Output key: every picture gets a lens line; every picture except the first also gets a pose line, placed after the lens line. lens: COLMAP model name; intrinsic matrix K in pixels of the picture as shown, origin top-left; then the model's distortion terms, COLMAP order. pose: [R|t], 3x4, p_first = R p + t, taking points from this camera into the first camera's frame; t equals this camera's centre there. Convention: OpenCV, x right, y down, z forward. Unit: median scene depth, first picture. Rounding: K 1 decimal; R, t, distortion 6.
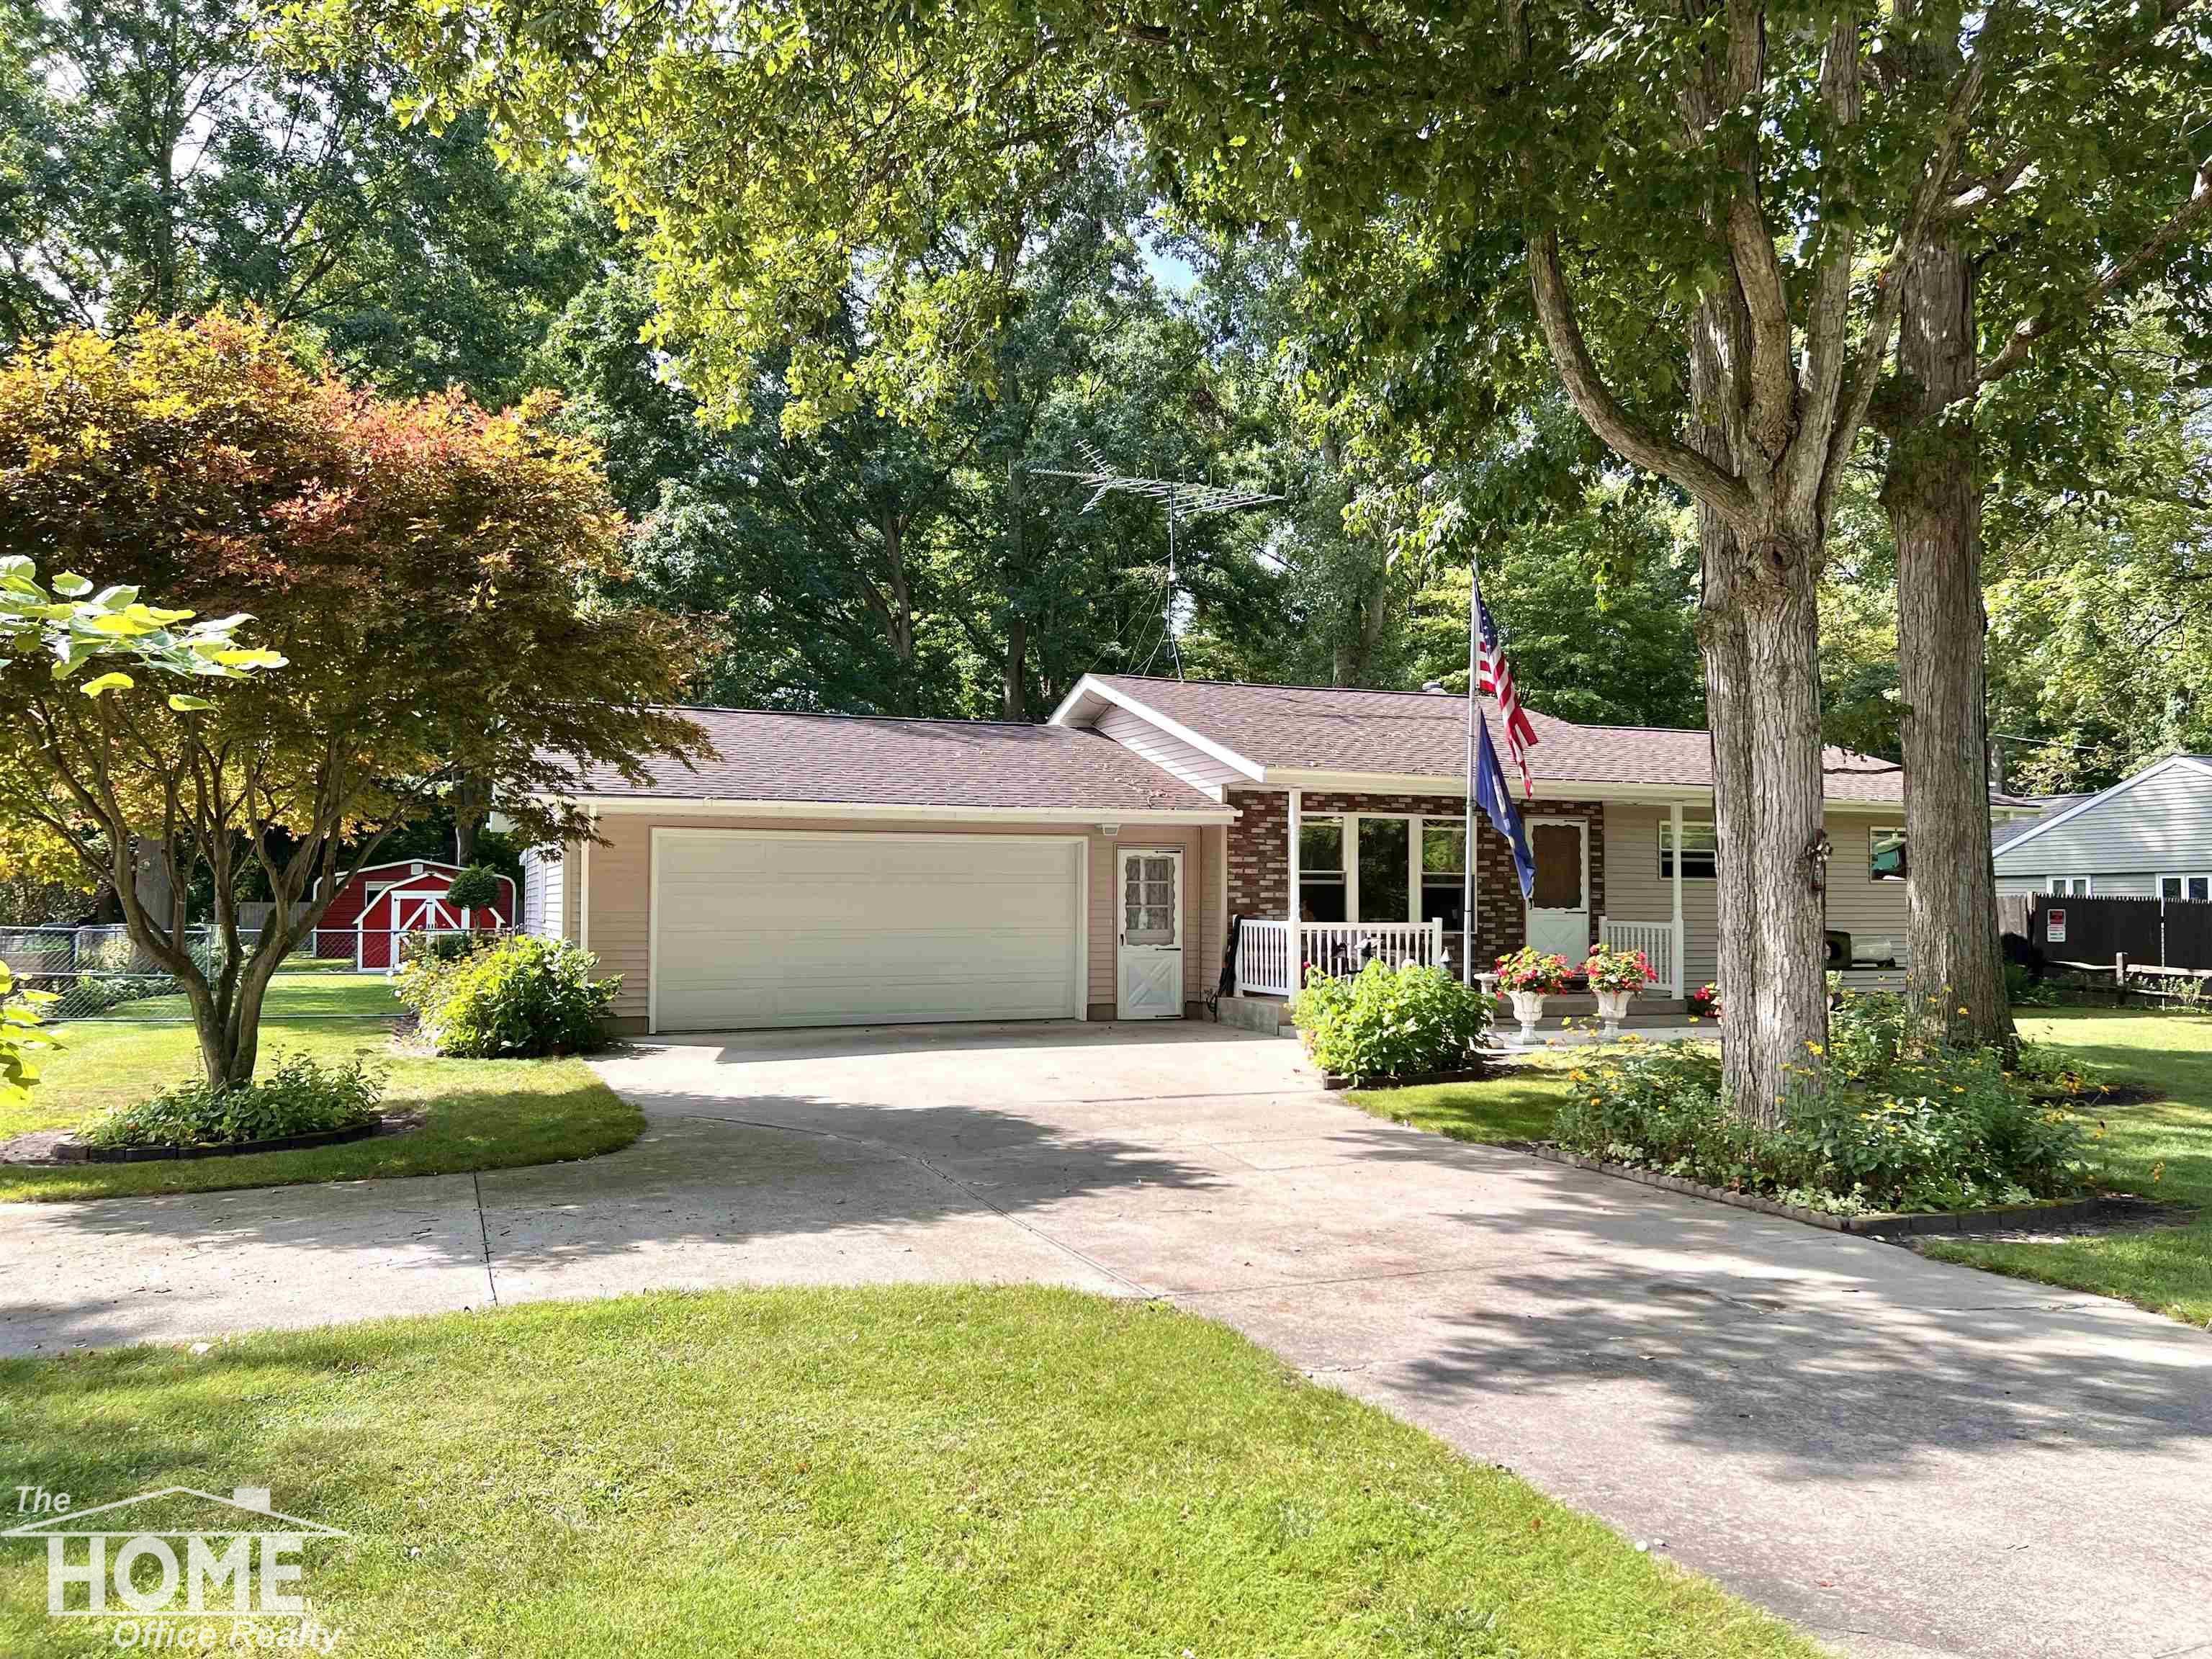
lens RADIAL K [[1665.8, 0, 1098.5], [0, 1665.8, 839.9], [0, 0, 1]] dist [0.095252, -0.118522]
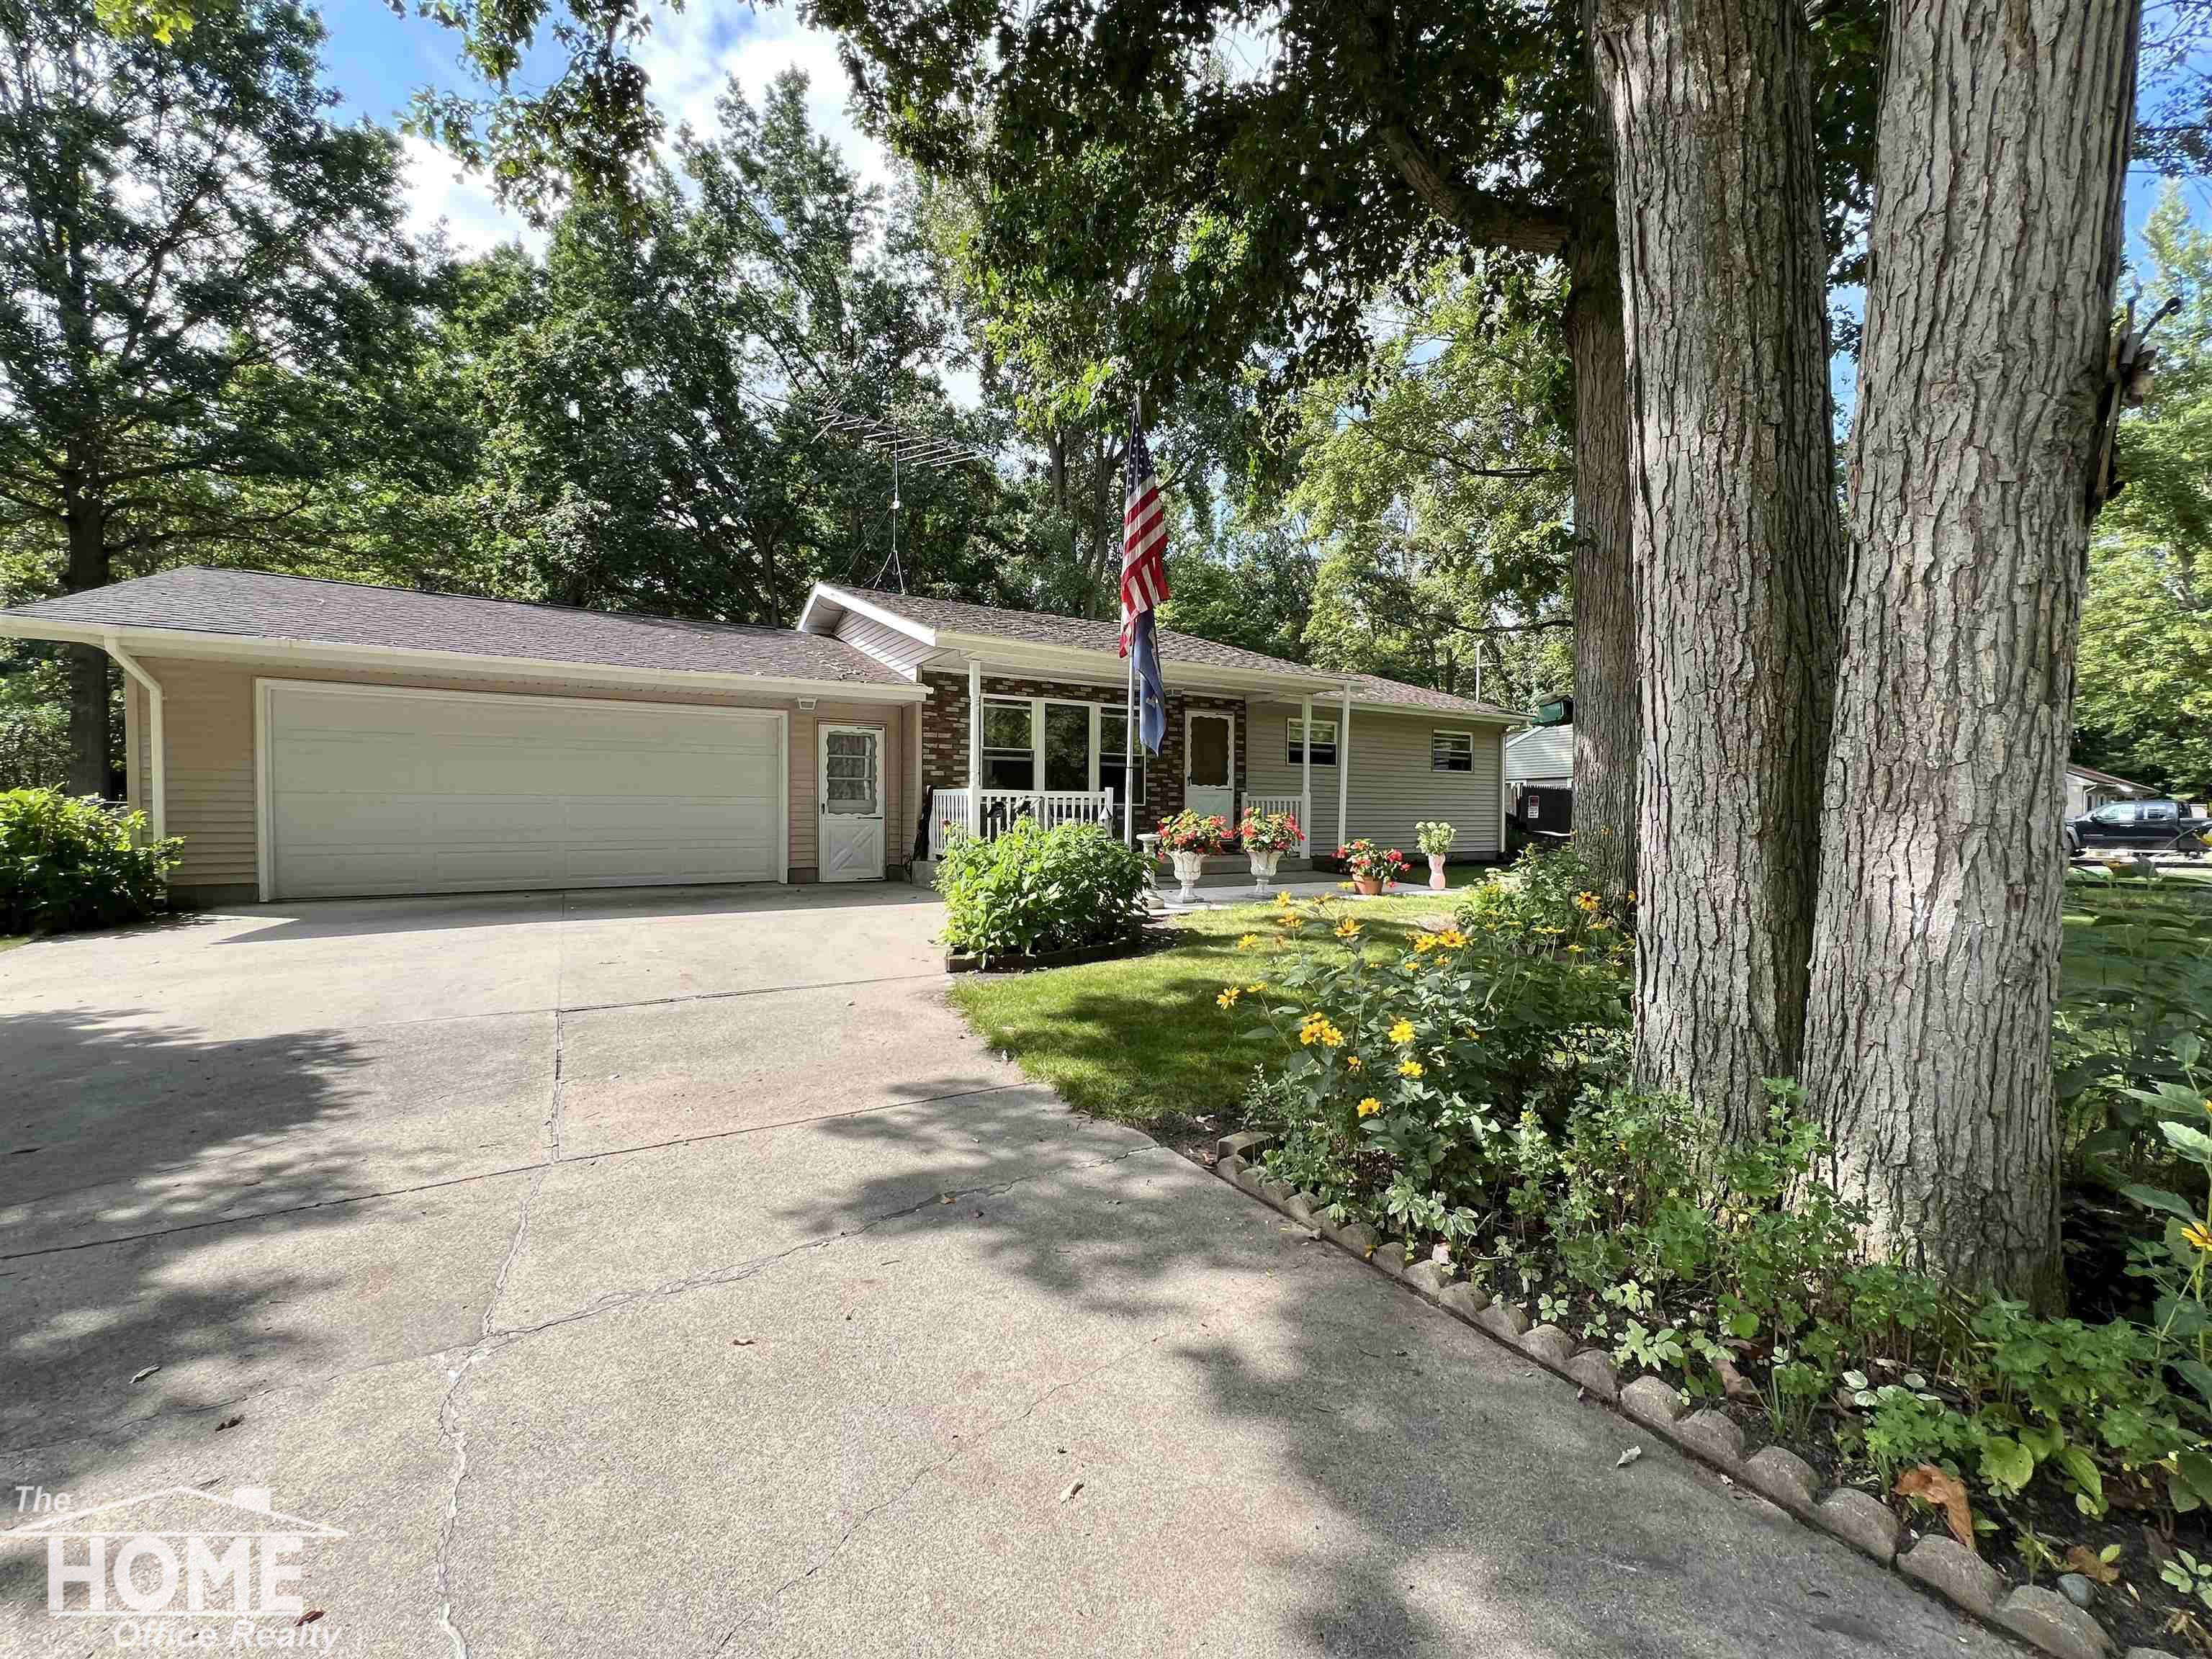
lens RADIAL K [[887.8, 0, 1106.0], [0, 887.8, 829.5], [0, 0, 1]] dist [0.001131, 0.000073]
pose [[0.986233, -0.001541, 0.165355, 0.100870], [-0.008026, 0.998332, 0.057174, 0.039863], [-0.165167, -0.057714, 0.984575, 0.409307]]
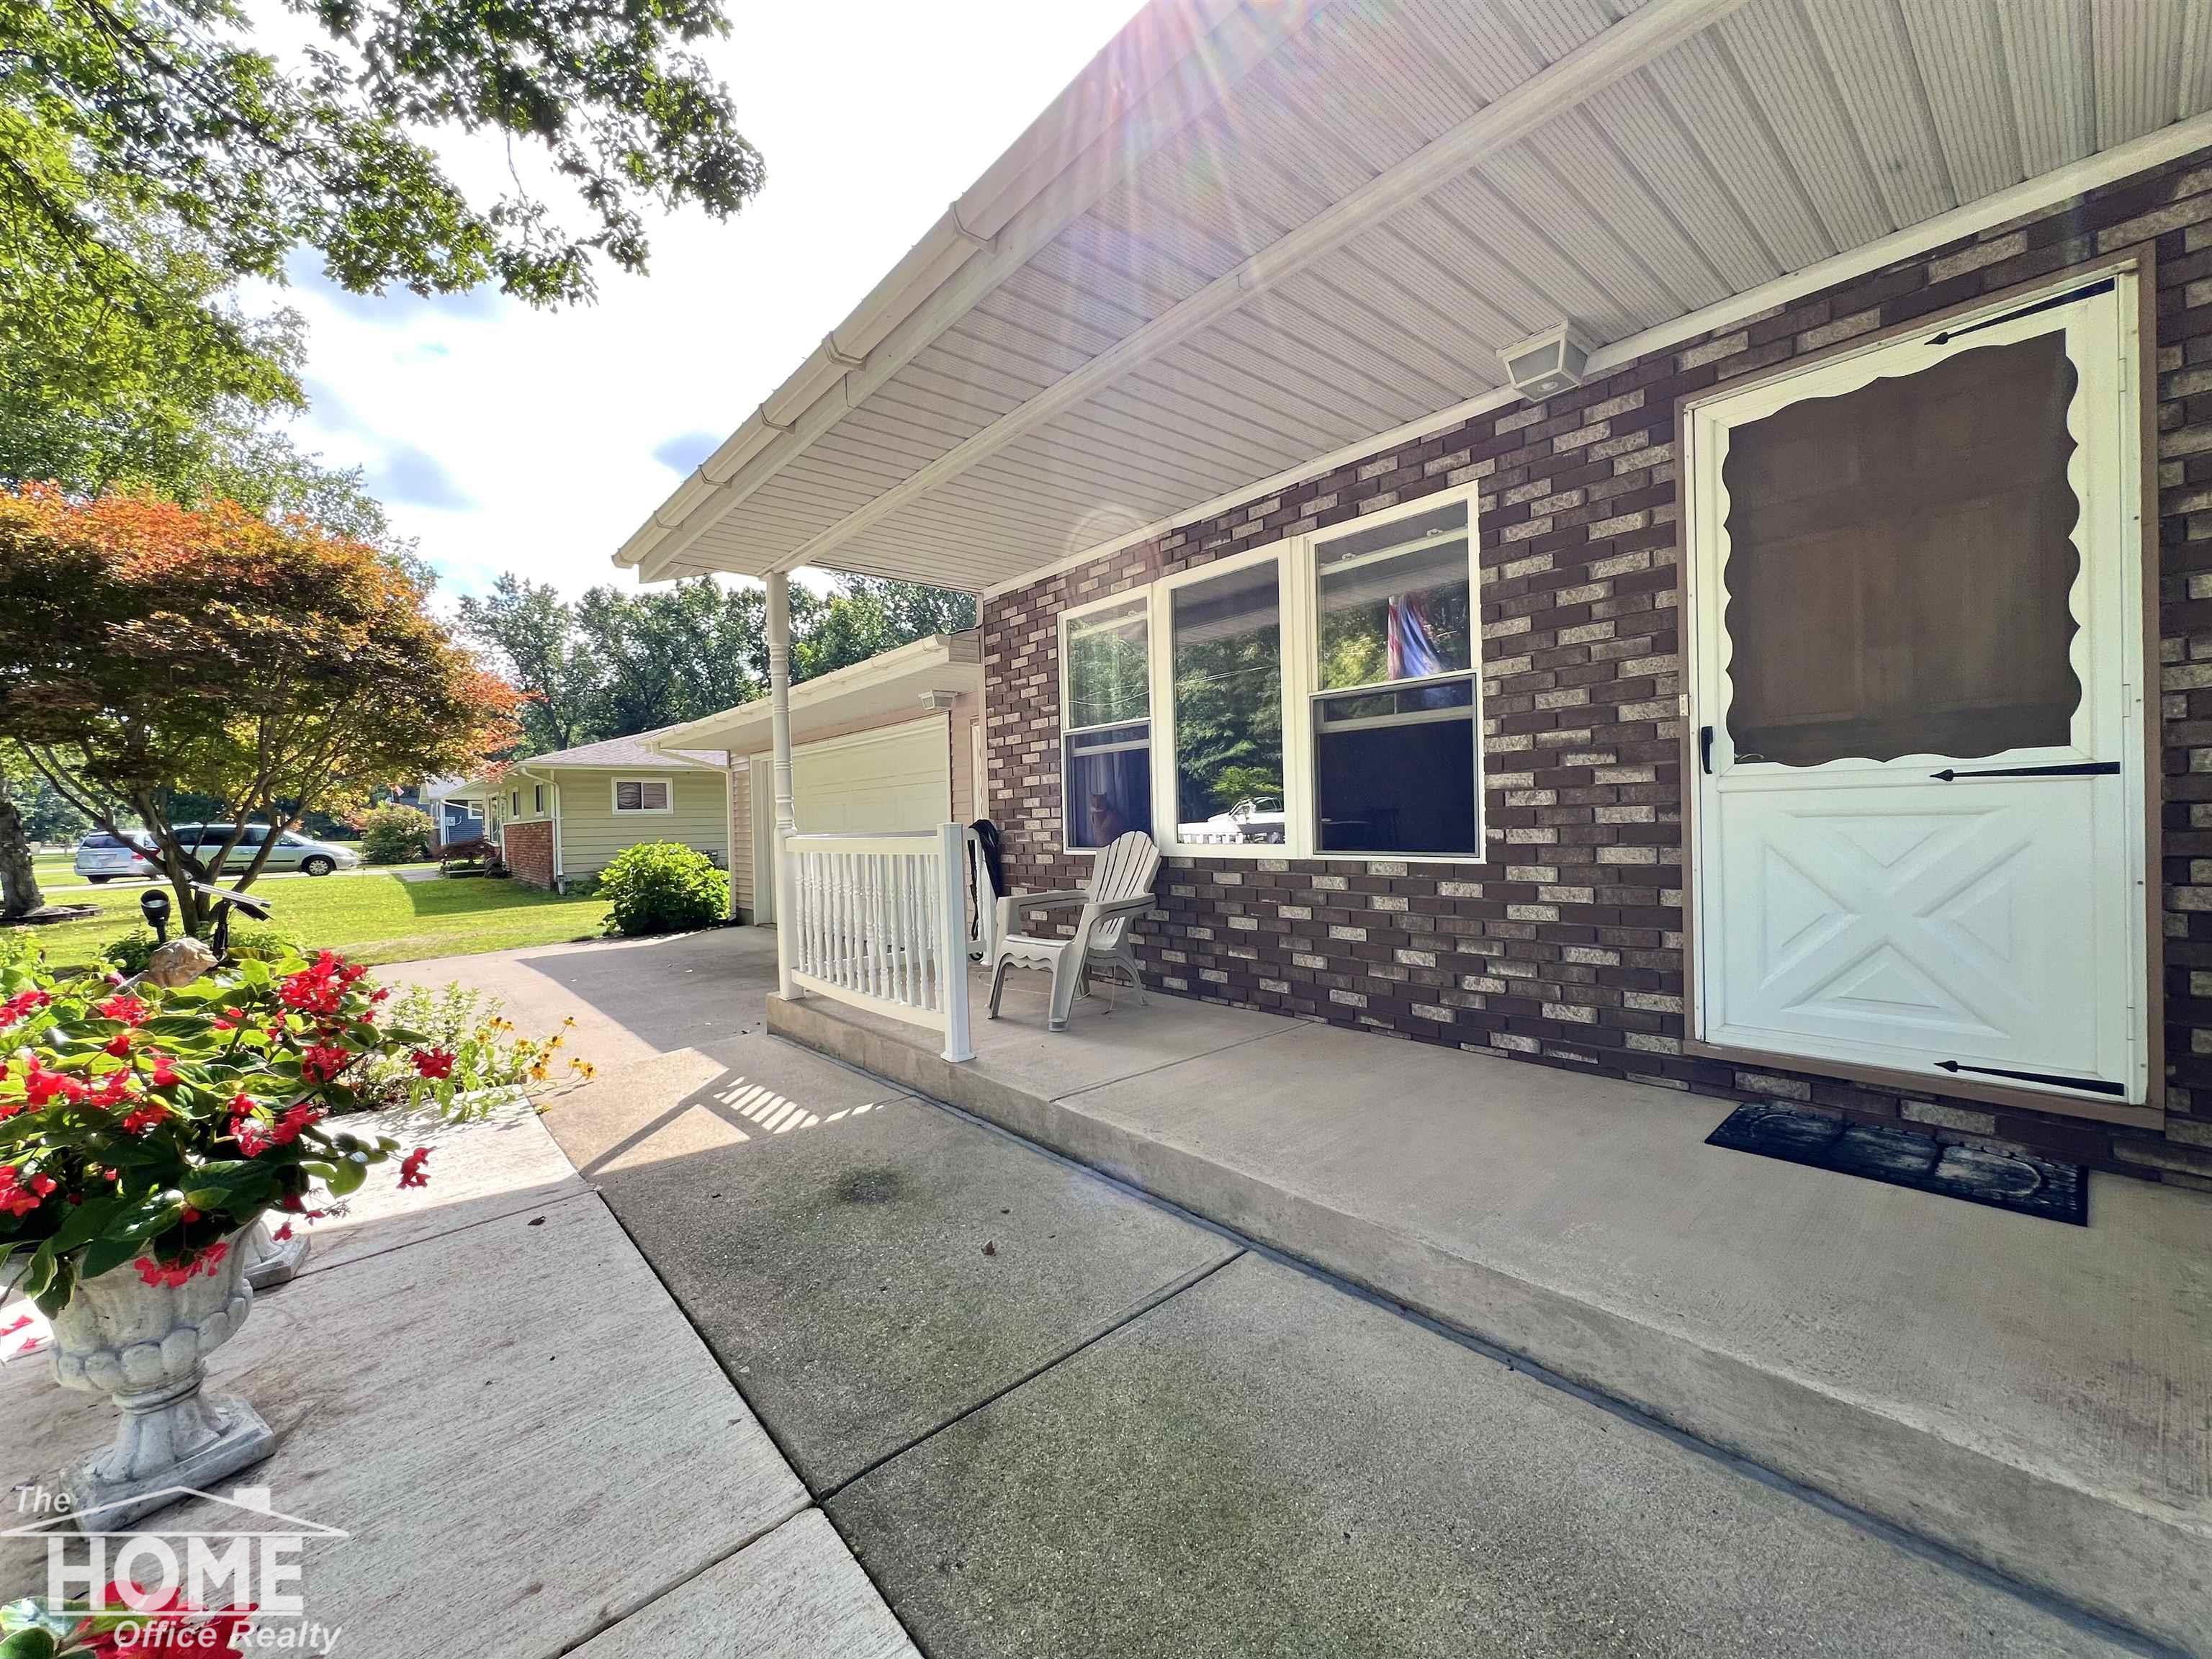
lens RADIAL K [[887.8, 0, 1106.0], [0, 887.8, 829.5], [0, 0, 1]] dist [0.001131, 0.000073]
pose [[0.323572, -0.004560, -0.946192, 0.384512], [0.057863, 0.998212, 0.014977, 0.046472], [0.944433, -0.059595, 0.323258, 0.948091]]
